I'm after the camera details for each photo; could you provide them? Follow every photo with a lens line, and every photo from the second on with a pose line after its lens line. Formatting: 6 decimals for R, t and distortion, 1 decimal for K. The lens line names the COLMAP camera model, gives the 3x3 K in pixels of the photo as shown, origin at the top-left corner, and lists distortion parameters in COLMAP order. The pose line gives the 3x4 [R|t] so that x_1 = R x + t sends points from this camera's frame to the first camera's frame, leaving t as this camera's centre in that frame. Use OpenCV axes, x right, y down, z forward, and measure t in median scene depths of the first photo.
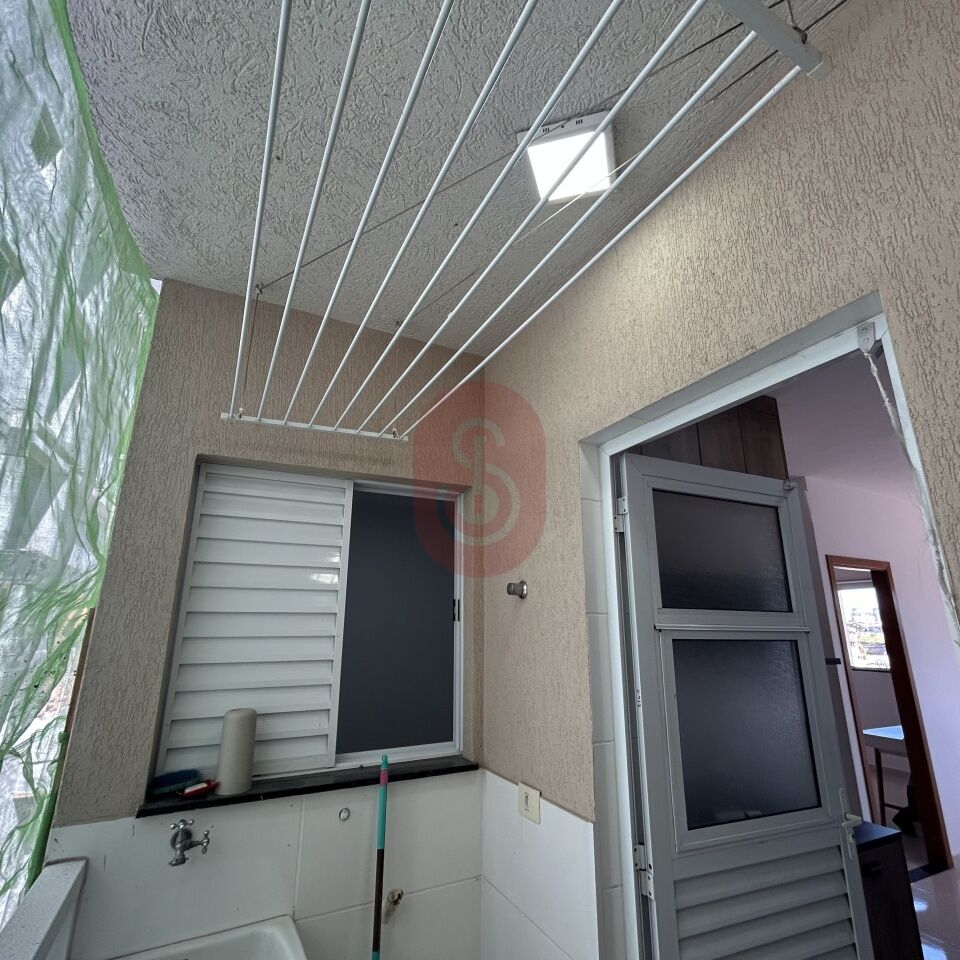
lens RADIAL K [[520.2, 0, 478.3], [0, 520.2, 480.8], [0, 0, 1]] dist [-0.001597, 0.003292]
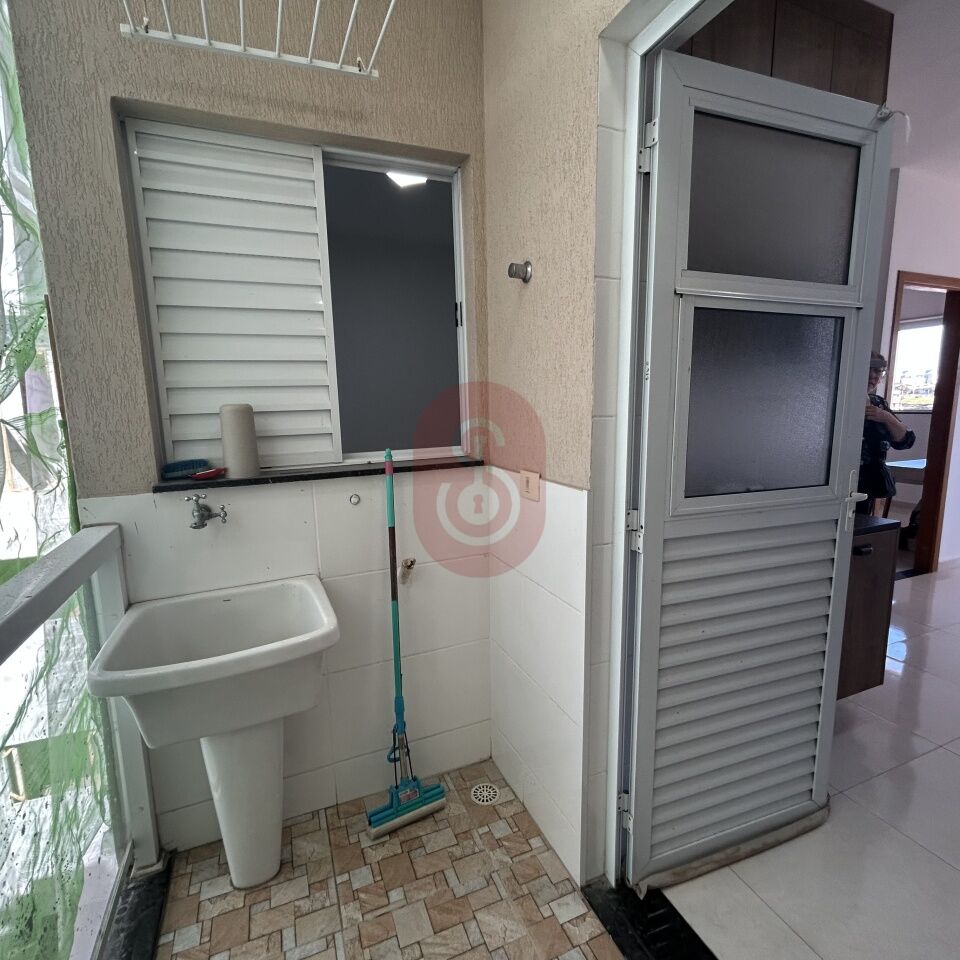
lens RADIAL K [[520.2, 0, 478.3], [0, 520.2, 480.8], [0, 0, 1]] dist [-0.001597, 0.003292]
pose [[0.997489, -0.013511, -0.069528, 0.067676], [0.041236, 0.908894, 0.414984, 0.182231], [0.057586, -0.416809, 0.907168, 0.073860]]
